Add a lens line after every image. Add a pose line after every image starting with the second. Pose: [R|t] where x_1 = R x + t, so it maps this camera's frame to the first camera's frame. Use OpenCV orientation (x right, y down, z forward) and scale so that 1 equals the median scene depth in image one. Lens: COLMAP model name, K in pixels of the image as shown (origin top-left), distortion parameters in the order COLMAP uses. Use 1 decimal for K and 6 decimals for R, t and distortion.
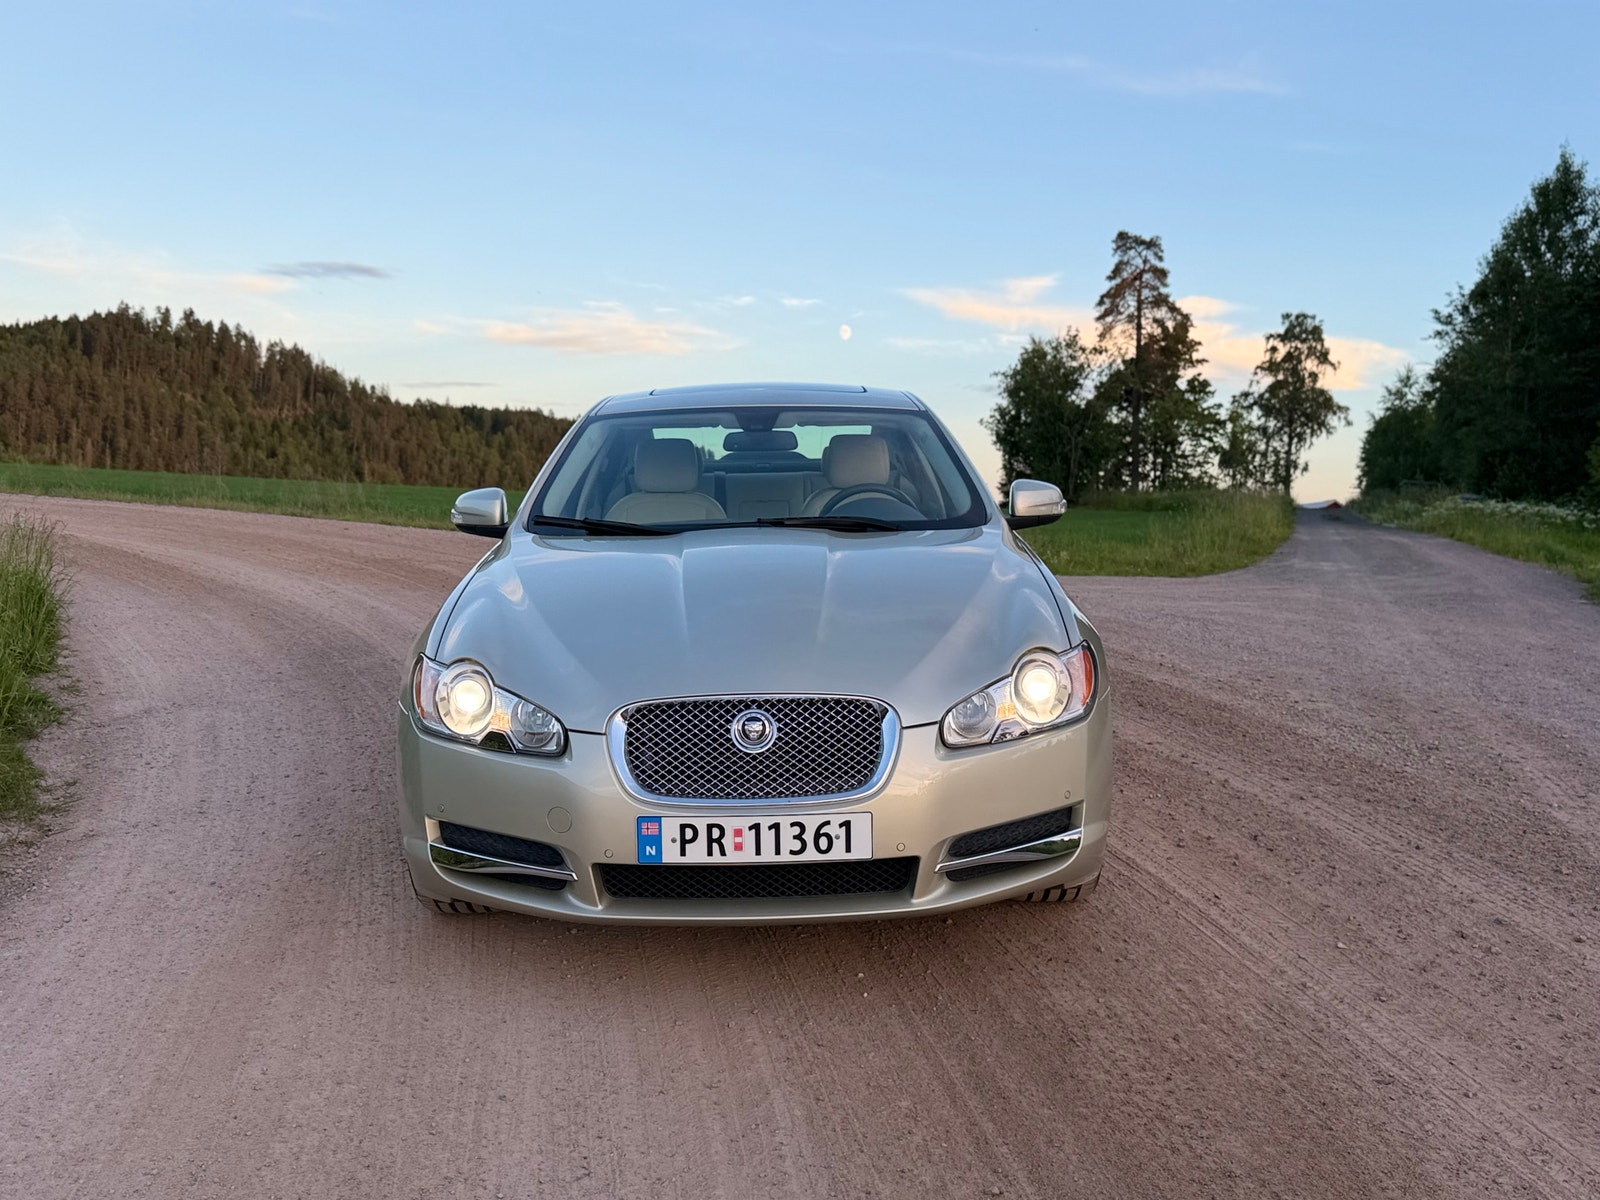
lens RADIAL K [[1633.2, 0, 810.2], [0, 1633.2, 603.5], [0, 0, 1]] dist [0.208430, -0.482229]
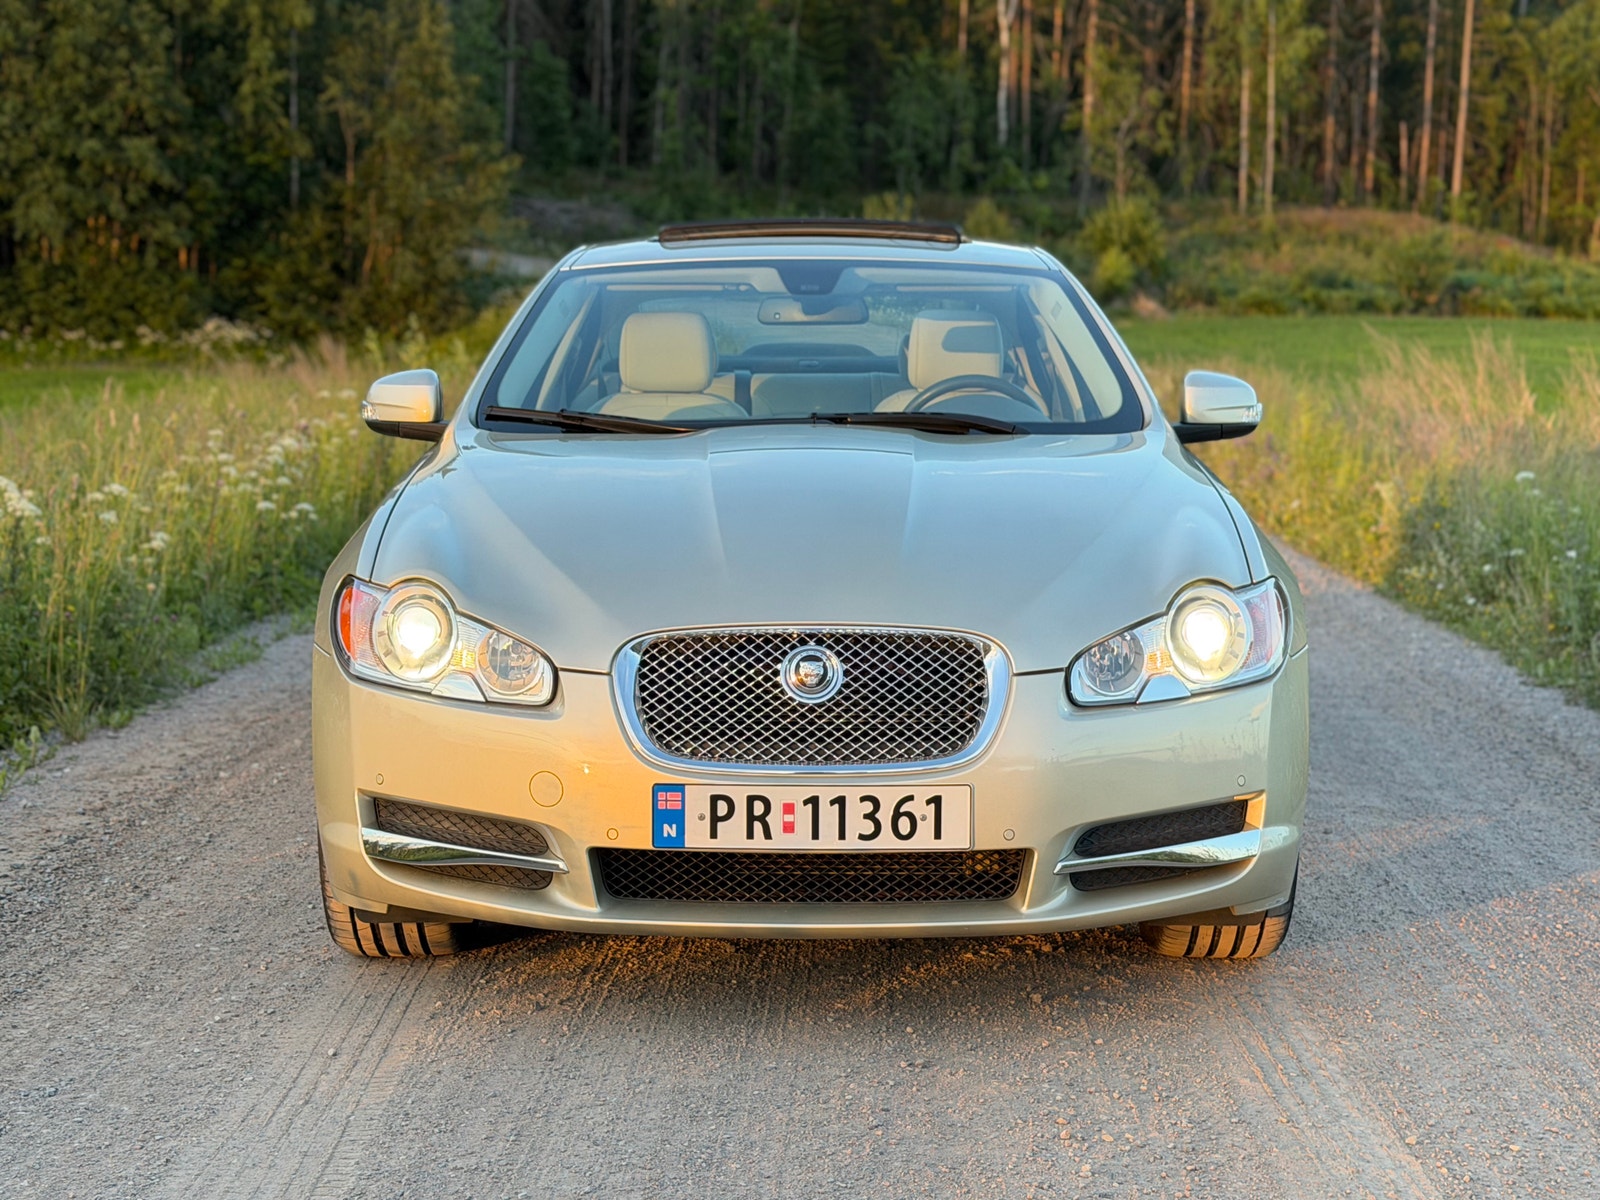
lens RADIAL K [[2787.1, 0, 800.0], [0, 2787.1, 600.0], [0, 0, 1]] dist [0.190198, -0.259485]
pose [[0.999617, 0.017982, -0.021012, -0.013969], [-0.018315, 0.999708, -0.015768, 0.064781], [0.020722, 0.016147, 0.999655, -0.250962]]
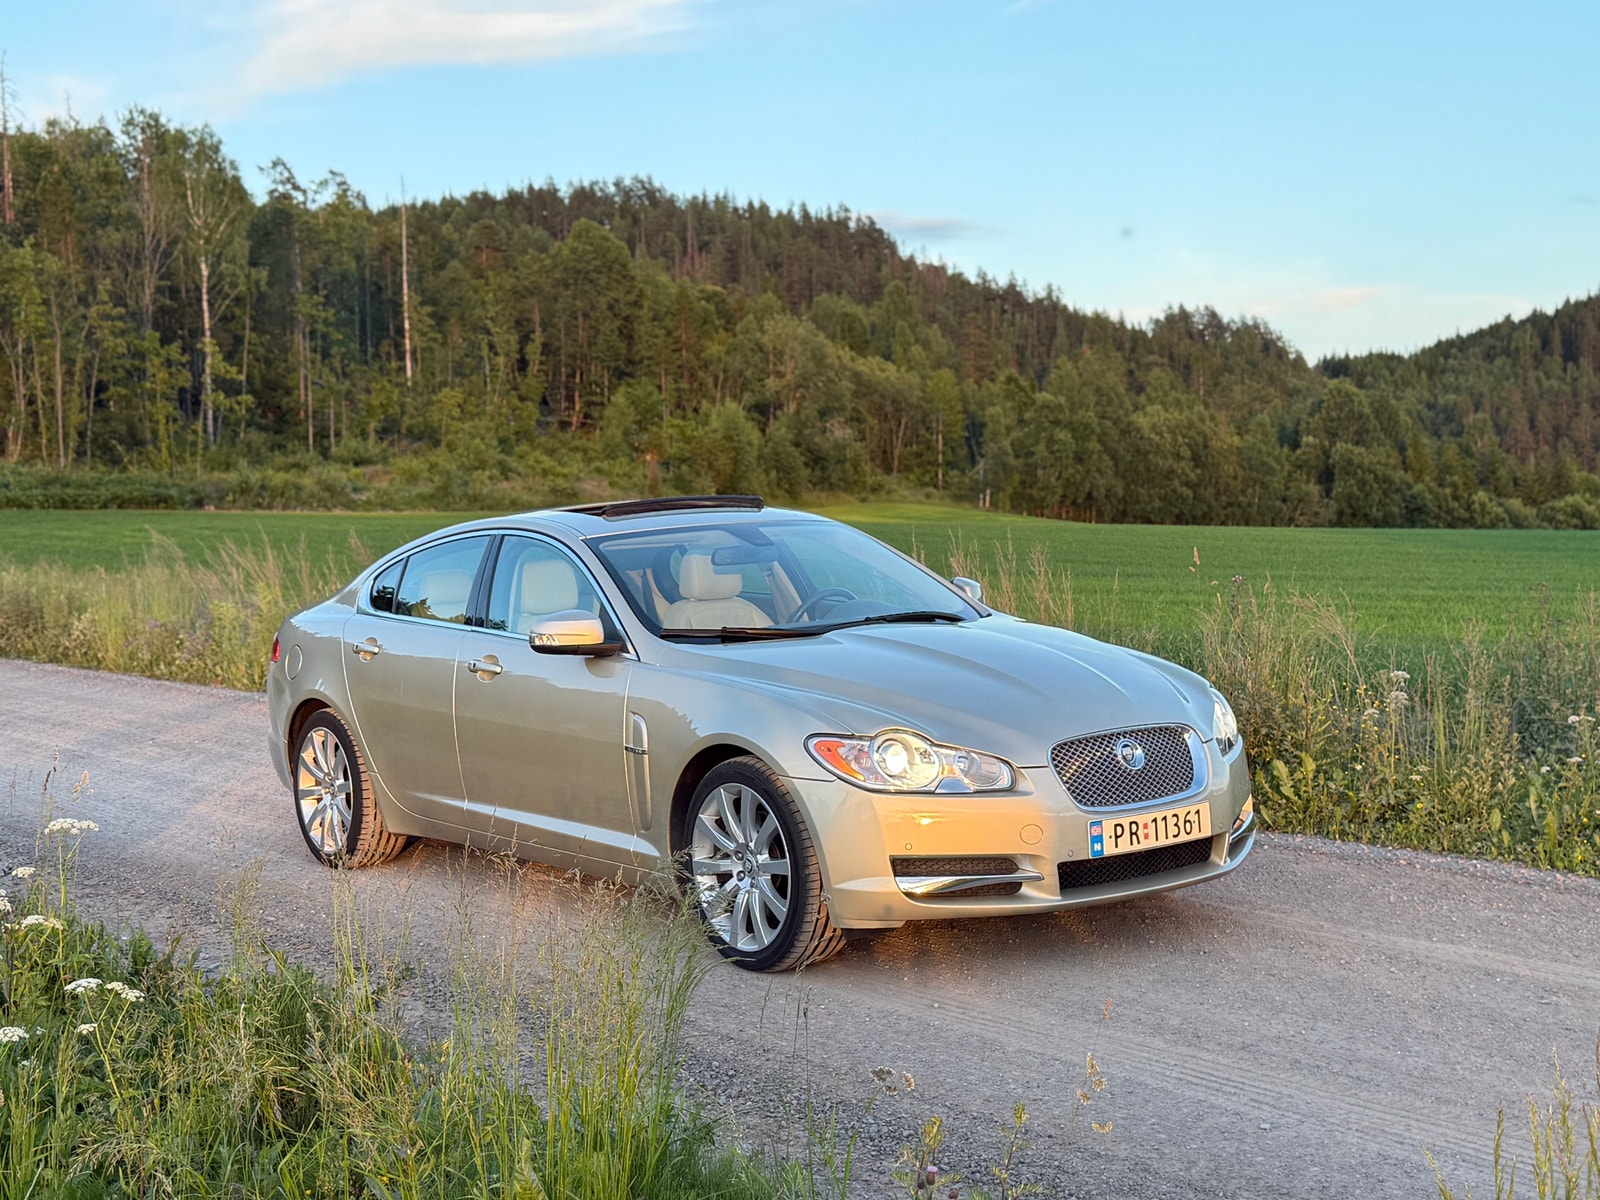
lens RADIAL K [[2278.7, 0, 800.0], [0, 2278.7, 600.0], [0, 0, 1]] dist [0.162048, -0.089139]
pose [[0.808444, -0.056342, 0.585870, -1.373863], [0.100486, 0.994006, -0.043069, 0.004665], [-0.579931, 0.093690, 0.809260, -0.400762]]
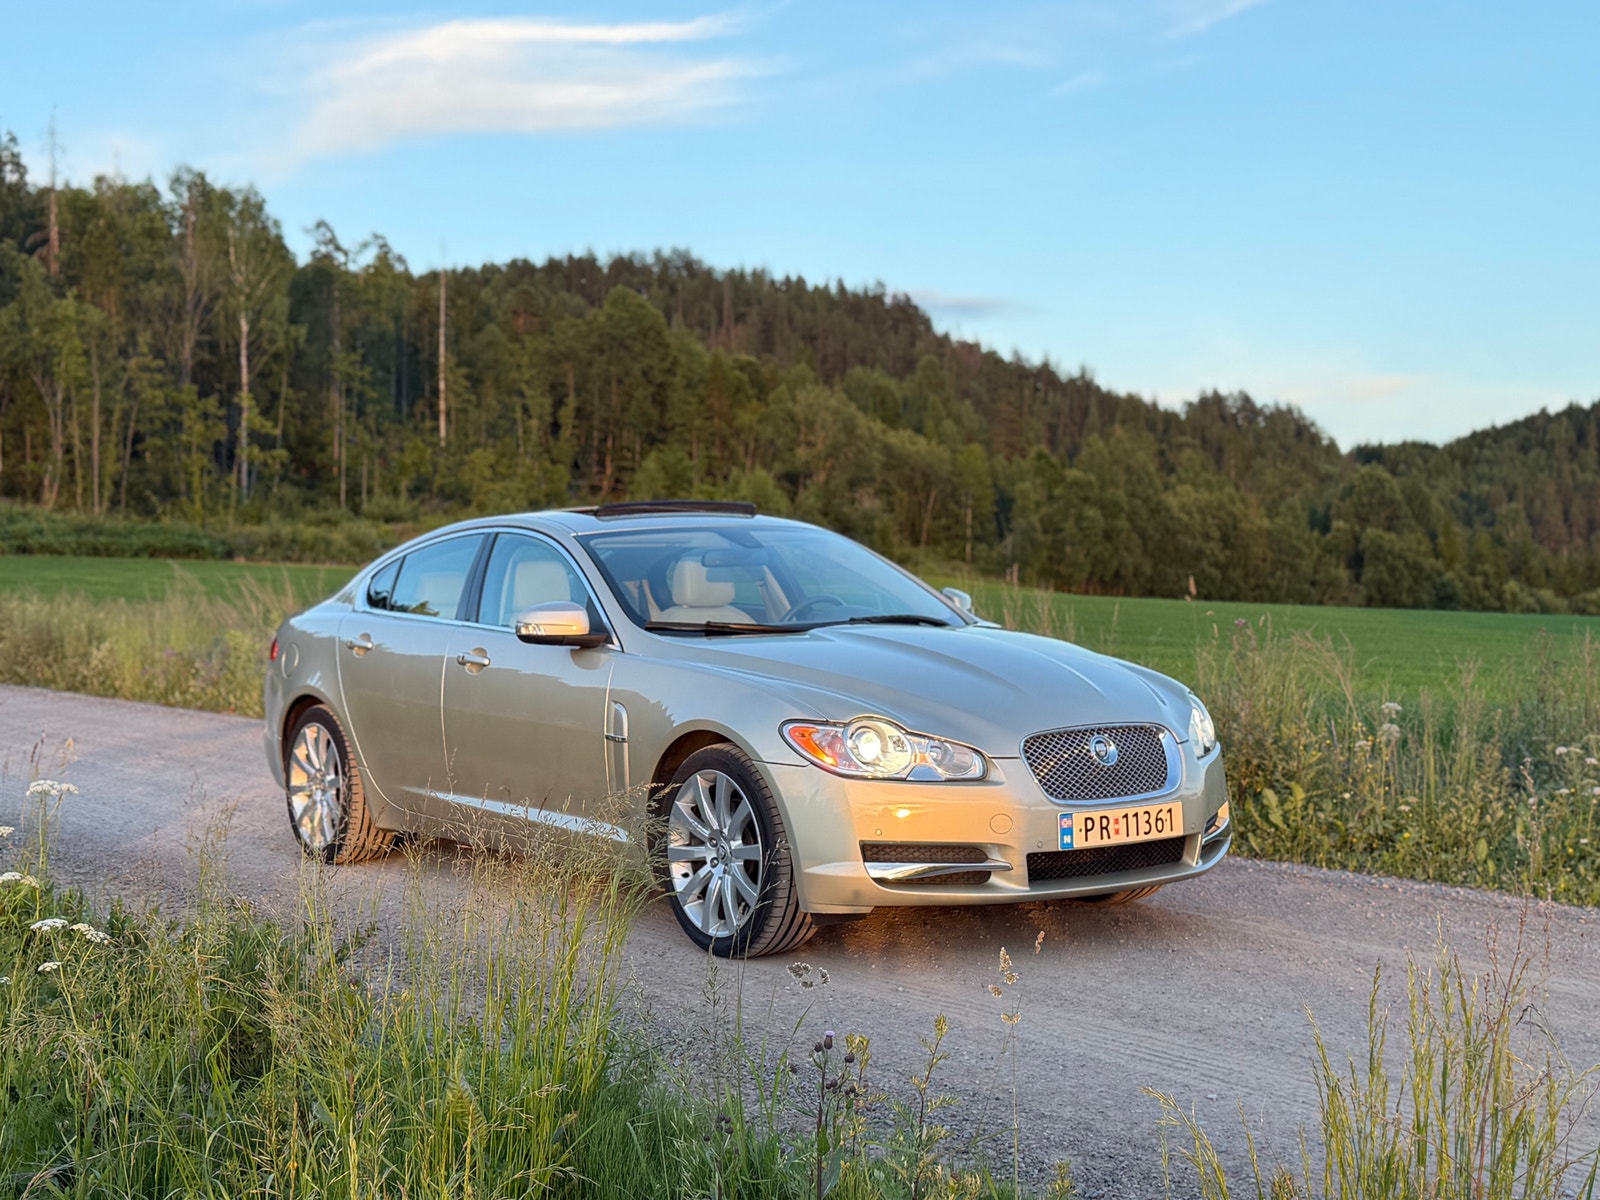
lens RADIAL K [[2278.4, 0, 791.3], [0, 2278.4, 608.2], [0, 0, 1]] dist [0.157290, -0.027959]
pose [[0.818833, -0.017006, 0.573780, -1.353568], [0.071908, 0.994726, -0.073136, 0.081191], [-0.569510, 0.101146, 0.815738, -0.432110]]
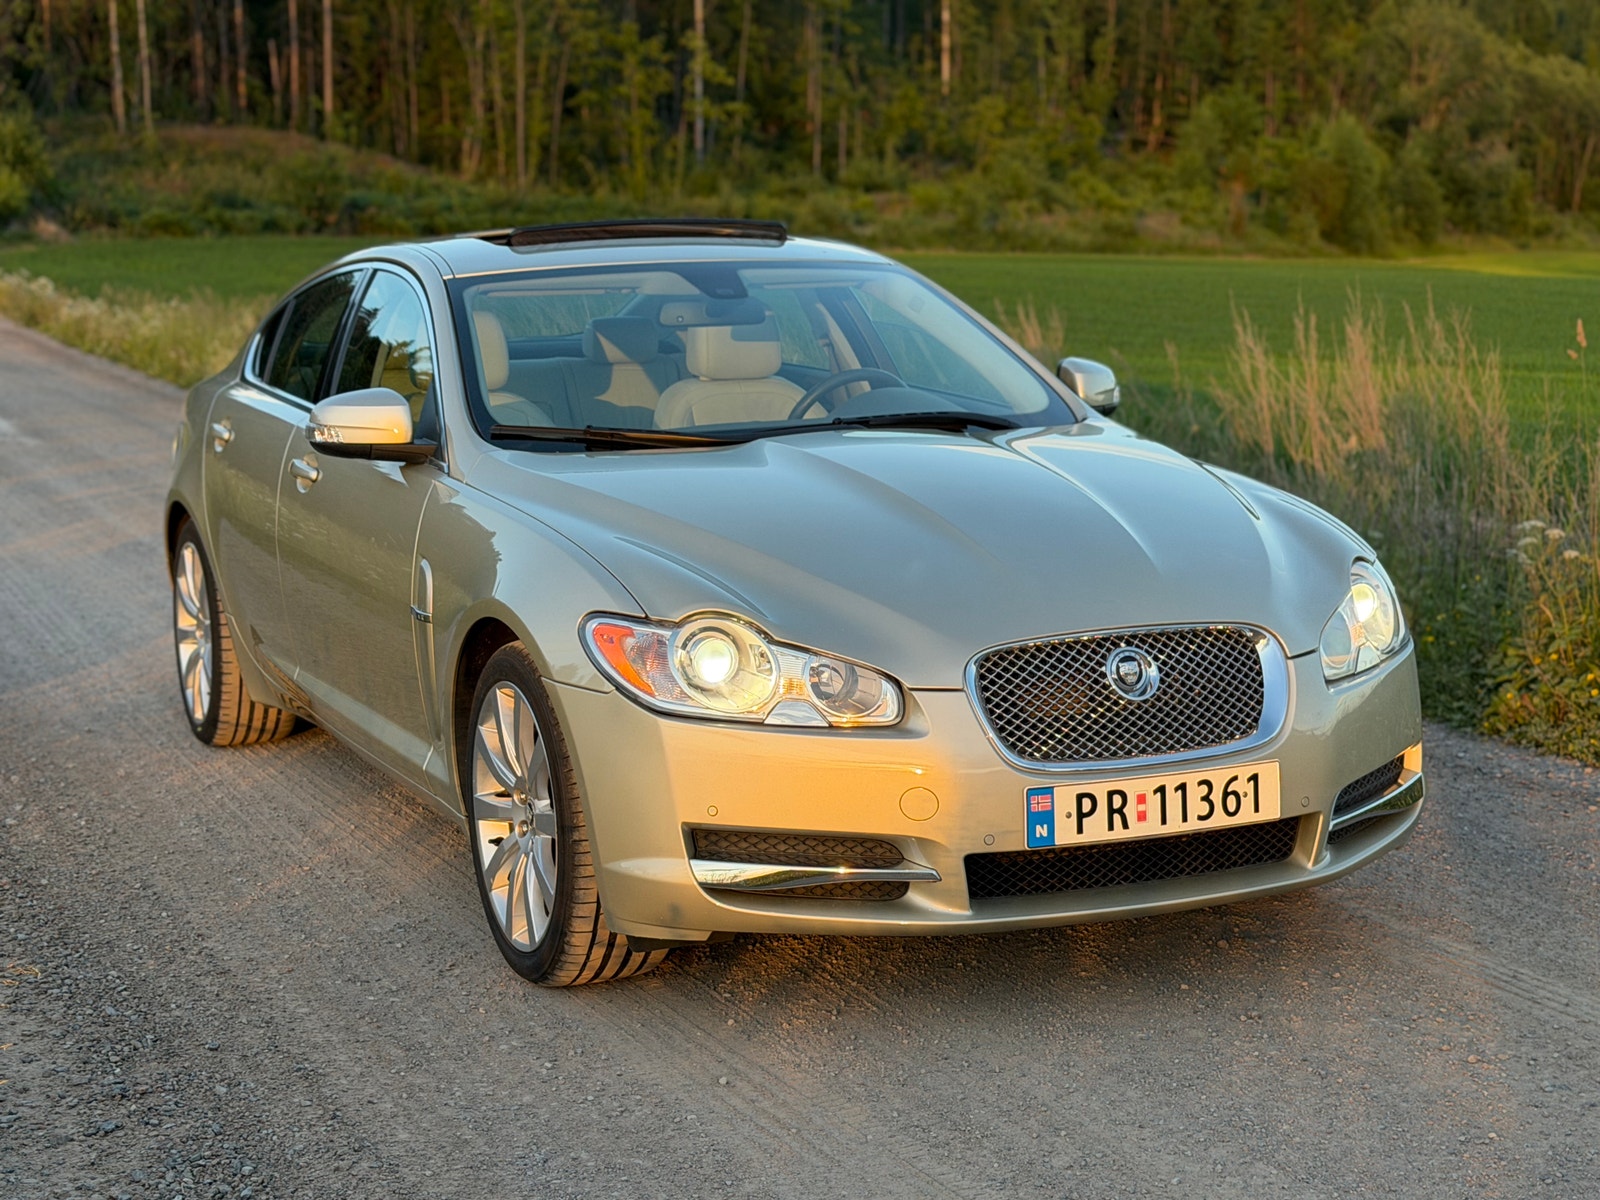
lens RADIAL K [[2787.1, 0, 800.0], [0, 2787.1, 600.0], [0, 0, 1]] dist [0.190198, -0.259485]
pose [[0.923202, -0.058556, 0.379827, -0.700485], [0.054069, 0.998284, 0.022482, 0.002959], [-0.380492, -0.000219, 0.924784, -0.197773]]
